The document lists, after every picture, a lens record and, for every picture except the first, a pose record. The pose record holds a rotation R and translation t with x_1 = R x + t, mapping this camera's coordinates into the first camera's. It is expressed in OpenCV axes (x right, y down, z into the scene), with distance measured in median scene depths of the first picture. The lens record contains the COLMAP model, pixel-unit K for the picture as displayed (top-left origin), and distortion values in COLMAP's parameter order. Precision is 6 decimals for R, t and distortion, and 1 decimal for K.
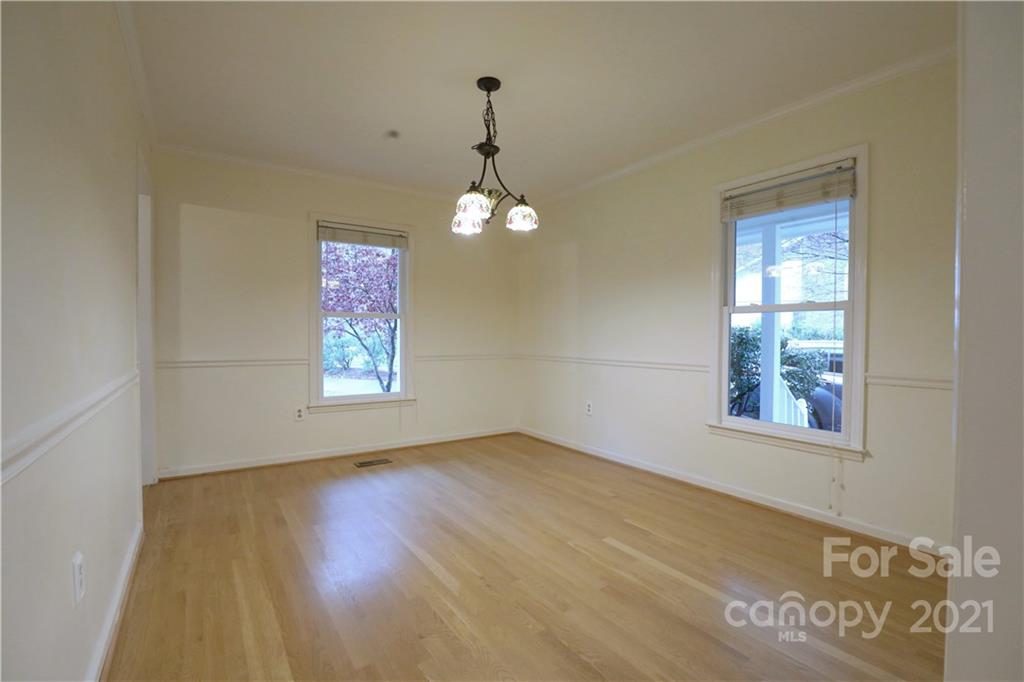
lens RADIAL K [[469.2, 0, 523.2], [0, 469.2, 344.8], [0, 0, 1]] dist [-0.029112, 0.000897]
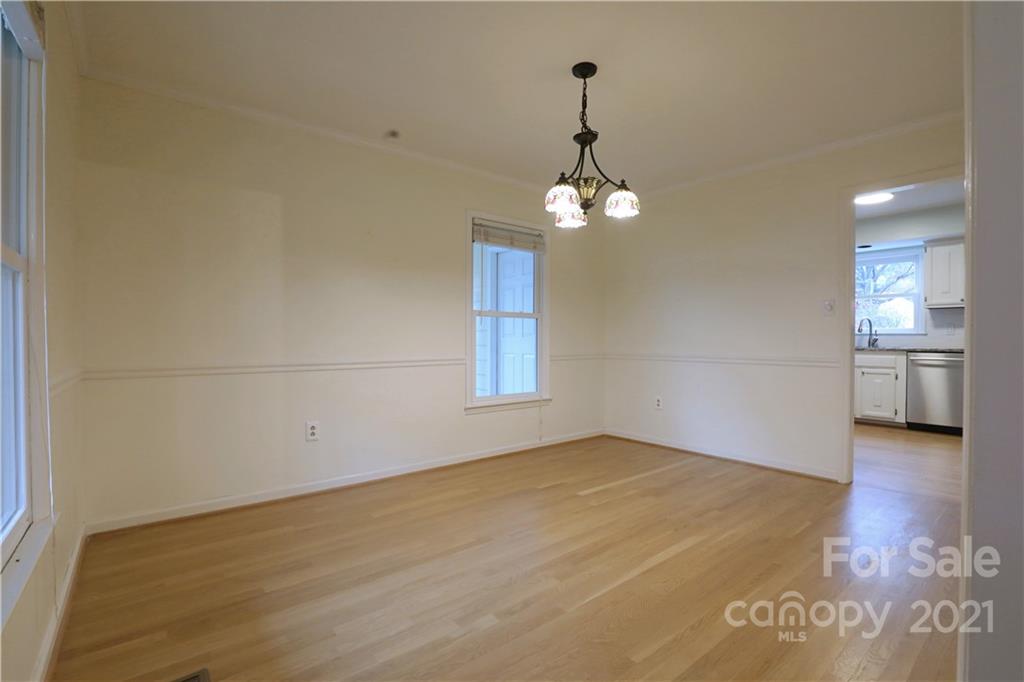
lens RADIAL K [[469.2, 0, 523.2], [0, 469.2, 344.8], [0, 0, 1]] dist [-0.029112, 0.000897]
pose [[-0.082175, -0.021191, 0.996393, -1.020576], [0.017987, 0.999580, 0.022742, -0.019018], [-0.996456, 0.019791, -0.081759, 1.198667]]
